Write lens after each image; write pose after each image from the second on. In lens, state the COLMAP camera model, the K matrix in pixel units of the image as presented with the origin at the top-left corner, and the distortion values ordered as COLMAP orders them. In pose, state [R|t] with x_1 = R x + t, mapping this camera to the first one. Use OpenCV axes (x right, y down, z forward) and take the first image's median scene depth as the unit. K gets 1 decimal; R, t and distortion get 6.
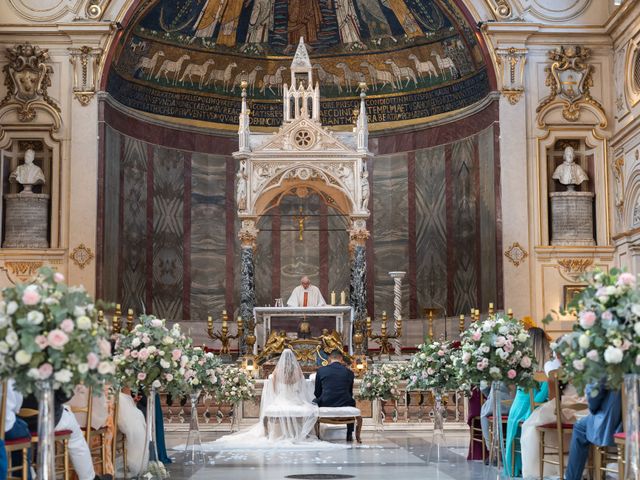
lens RADIAL K [[1271.2, 0, 320.8], [0, 1271.2, 241.7], [0, 0, 1]] dist [0.017153, 0.258986]
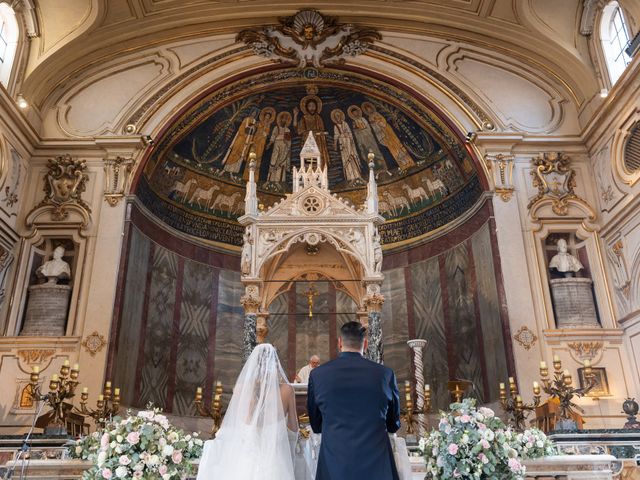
lens RADIAL K [[604.1, 0, 320.0], [0, 604.1, 240.0], [0, 0, 1]] dist [-0.000194, 0.001818]
pose [[0.999819, -0.013466, -0.013475, -0.001498], [0.009216, 0.960962, -0.276527, 0.065979], [0.016673, 0.276353, 0.960912, 0.515157]]
